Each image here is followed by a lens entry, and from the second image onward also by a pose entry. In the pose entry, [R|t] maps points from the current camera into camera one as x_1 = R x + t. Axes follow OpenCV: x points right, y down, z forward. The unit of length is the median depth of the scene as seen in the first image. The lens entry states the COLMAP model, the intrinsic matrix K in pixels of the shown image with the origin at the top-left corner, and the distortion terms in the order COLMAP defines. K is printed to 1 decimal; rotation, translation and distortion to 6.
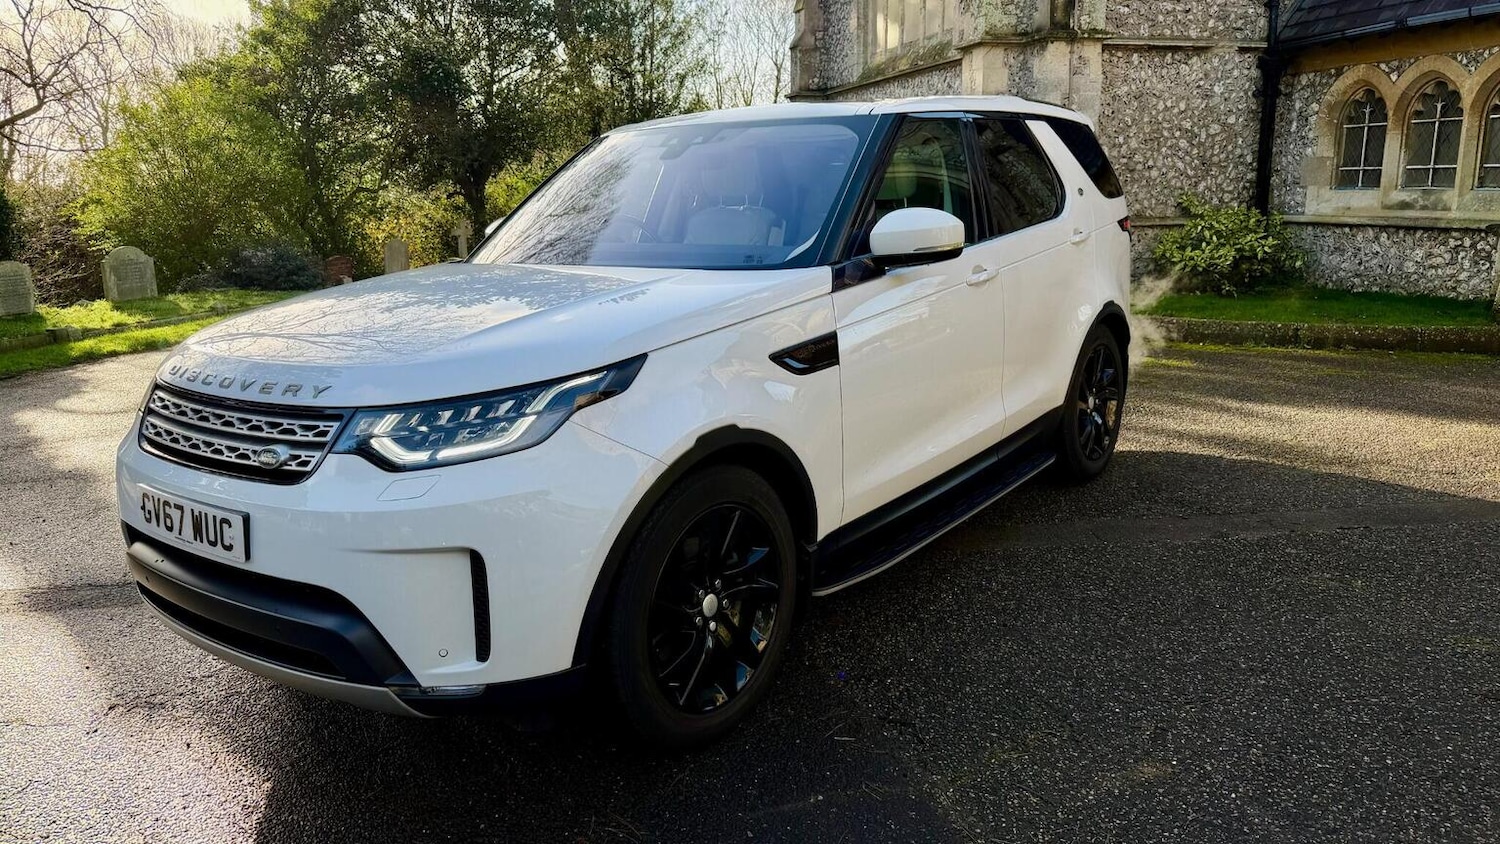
lens RADIAL K [[1056.7, 0, 751.8], [0, 1056.7, 429.7], [0, 0, 1]] dist [0.032019, -0.031432]
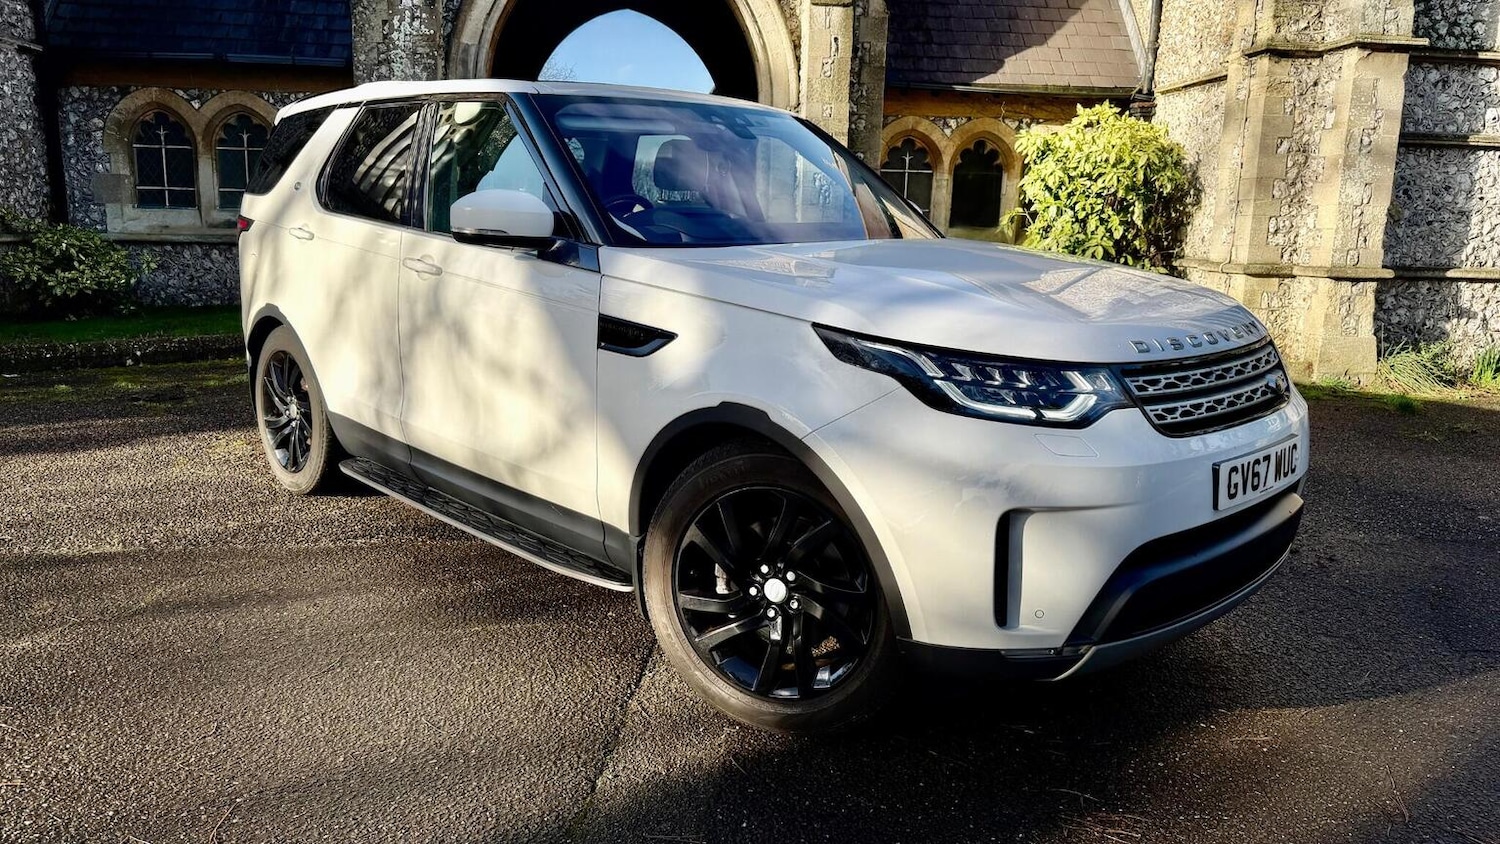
lens RADIAL K [[1069.6, 0, 743.7], [0, 1069.6, 417.6], [0, 0, 1]] dist [0.006192, -0.007977]
pose [[0.163049, -0.154340, 0.974471, -0.399883], [0.197732, 0.972761, 0.120984, -0.046750], [-0.966601, 0.172958, 0.189126, 0.317616]]
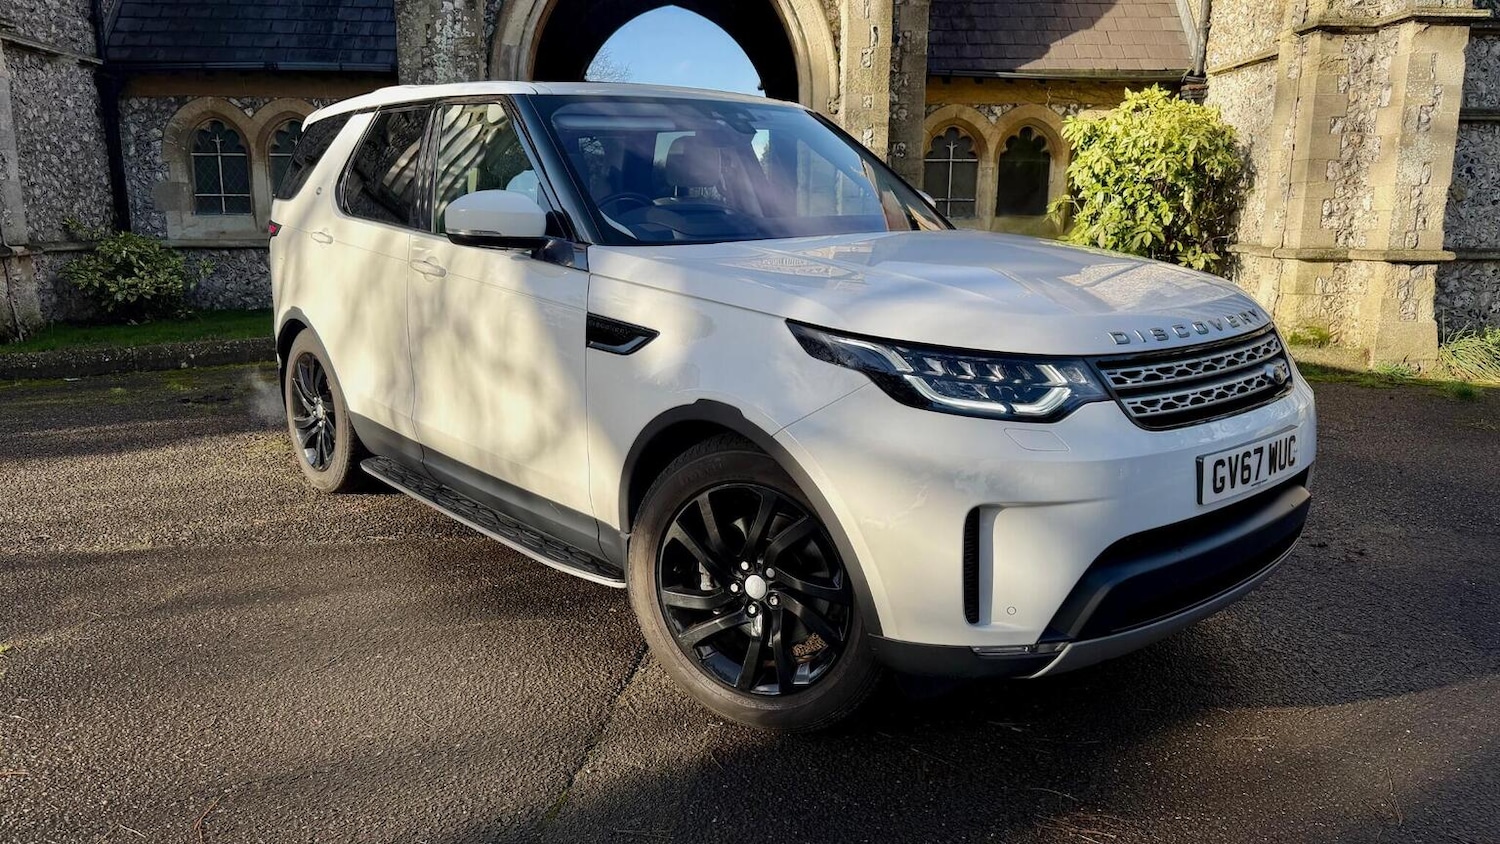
lens RADIAL K [[1070.9, 0, 744.9], [0, 1070.9, 421.0], [0, 0, 1]] dist [0.000377, -0.000193]
pose [[0.217372, -0.164811, 0.962074, -0.396053], [0.214586, 0.969597, 0.117616, -0.043258], [-0.952209, 0.180881, 0.246129, 0.298099]]
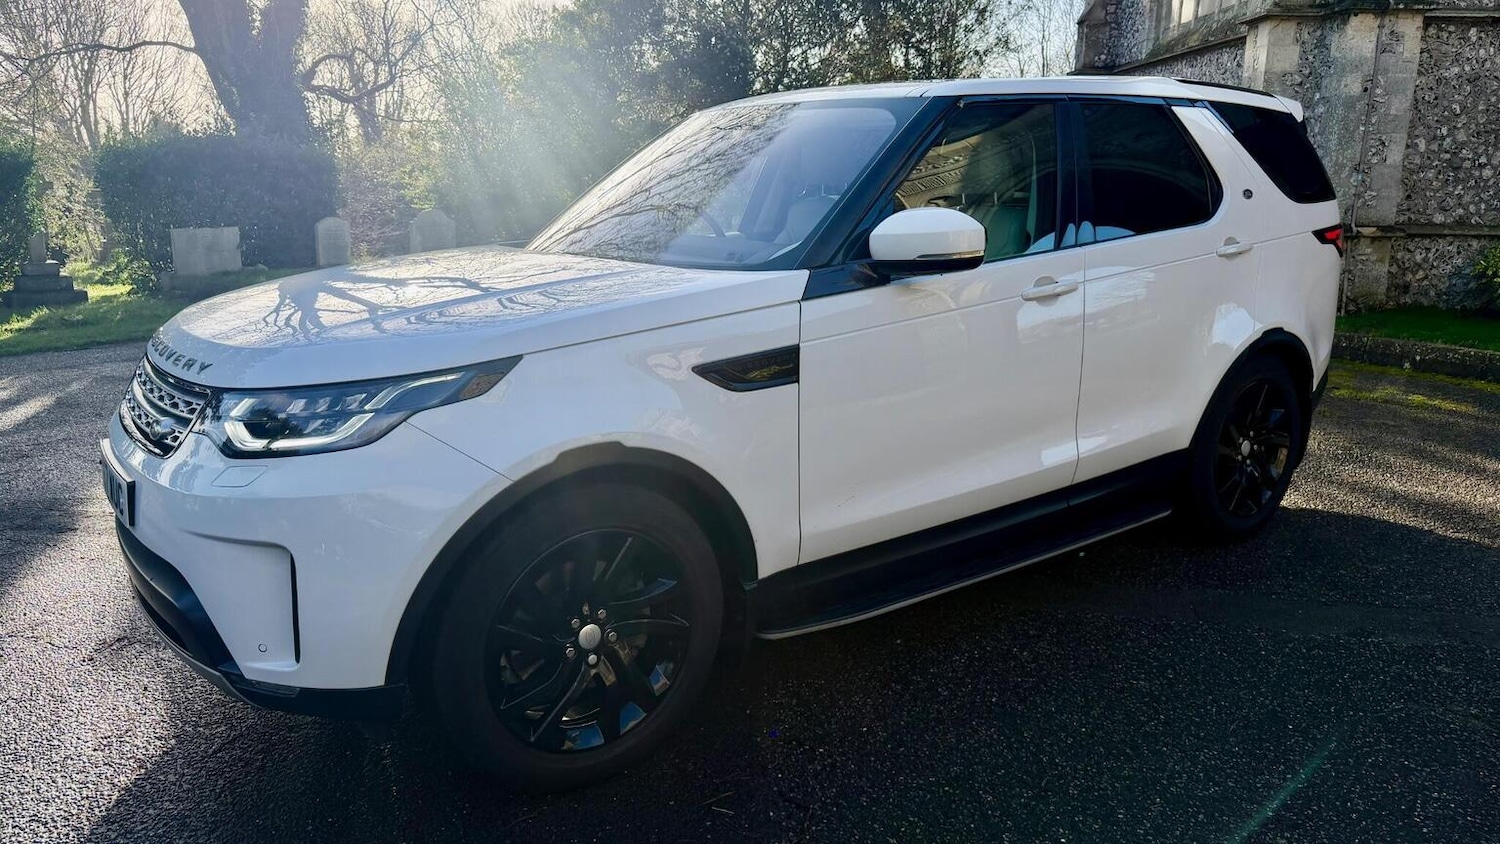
lens RADIAL K [[1065.5, 0, 745.6], [0, 1065.5, 422.5], [0, 0, 1]] dist [0.016990, -0.021031]
pose [[0.954822, 0.098552, -0.280361, 0.086993], [-0.095547, 0.995126, 0.024400, -0.013804], [0.281399, 0.003490, 0.959584, 0.042307]]
